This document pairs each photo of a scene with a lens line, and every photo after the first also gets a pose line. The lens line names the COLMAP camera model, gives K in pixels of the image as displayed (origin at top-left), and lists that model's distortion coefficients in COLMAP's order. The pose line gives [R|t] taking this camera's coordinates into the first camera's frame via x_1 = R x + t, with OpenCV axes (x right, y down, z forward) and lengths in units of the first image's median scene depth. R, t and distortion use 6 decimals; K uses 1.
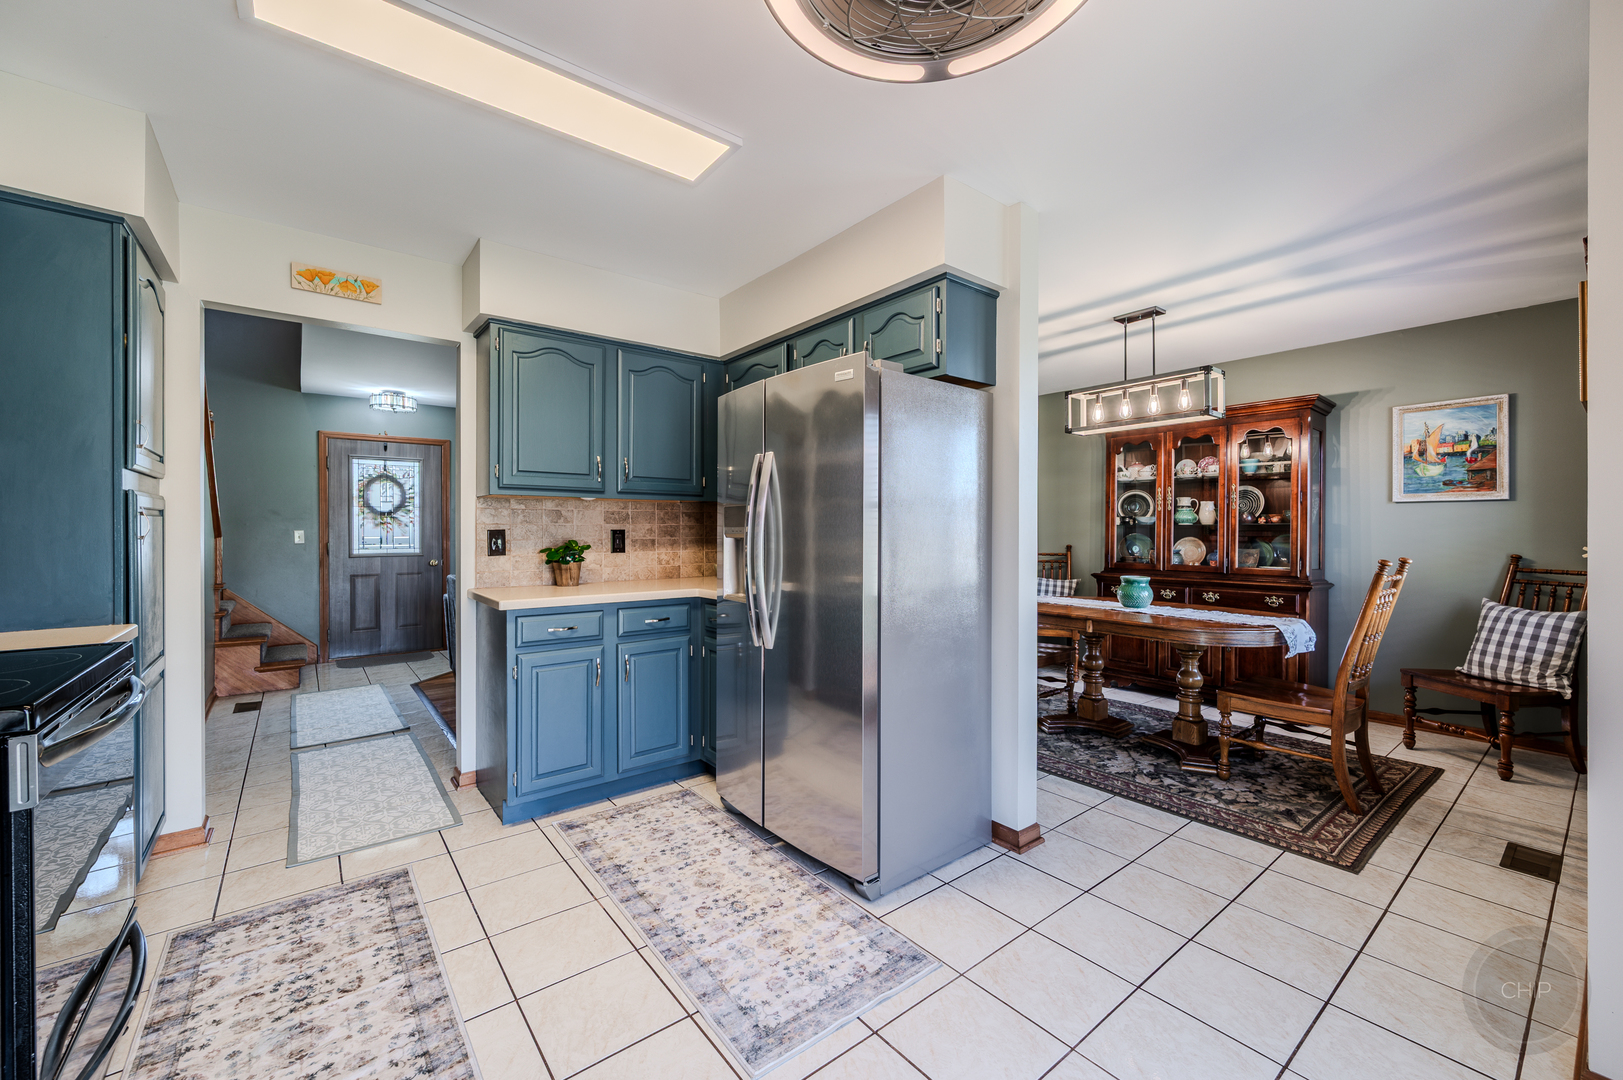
lens RADIAL K [[647.8, 0, 812.5], [0, 647.8, 533.7], [0, 0, 1]] dist [0.001679, 0.000132]
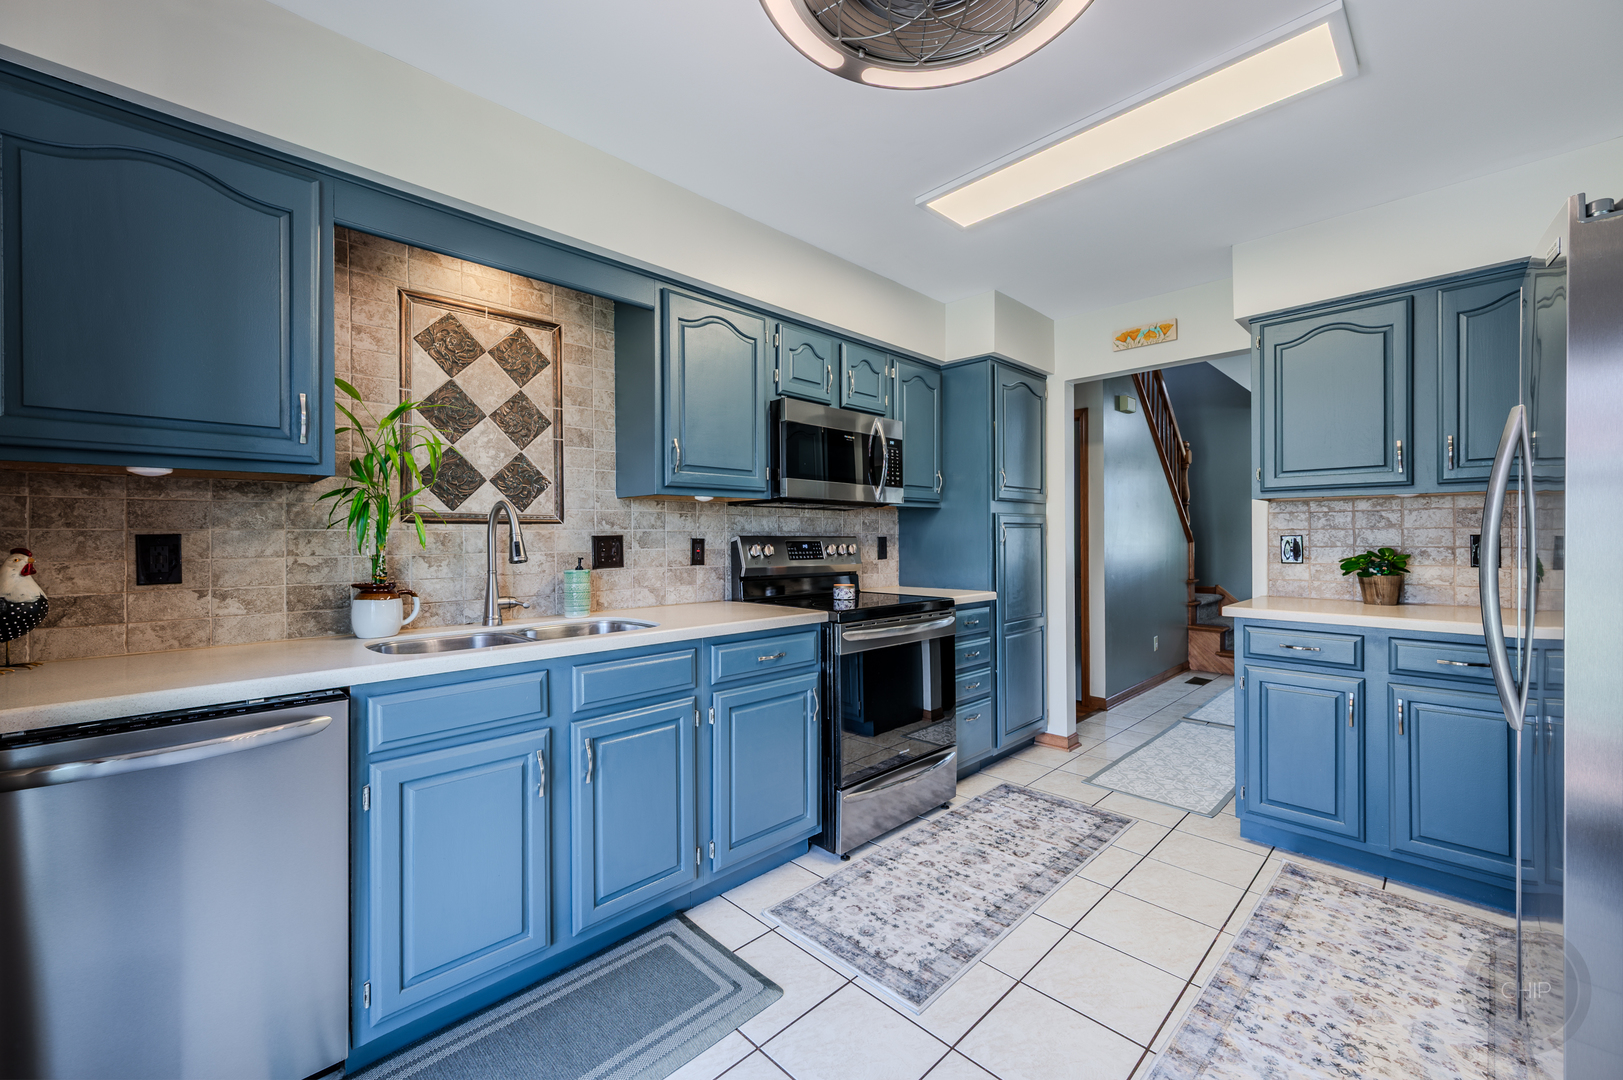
lens RADIAL K [[647.8, 0, 821.1], [0, 647.8, 540.0], [0, 0, 1]] dist [0.001679, 0.000132]
pose [[0.113038, 0.004185, -0.993582, 0.302071], [-0.004730, 0.999982, 0.003673, 0.000268], [0.993579, 0.004284, 0.113056, 0.182426]]
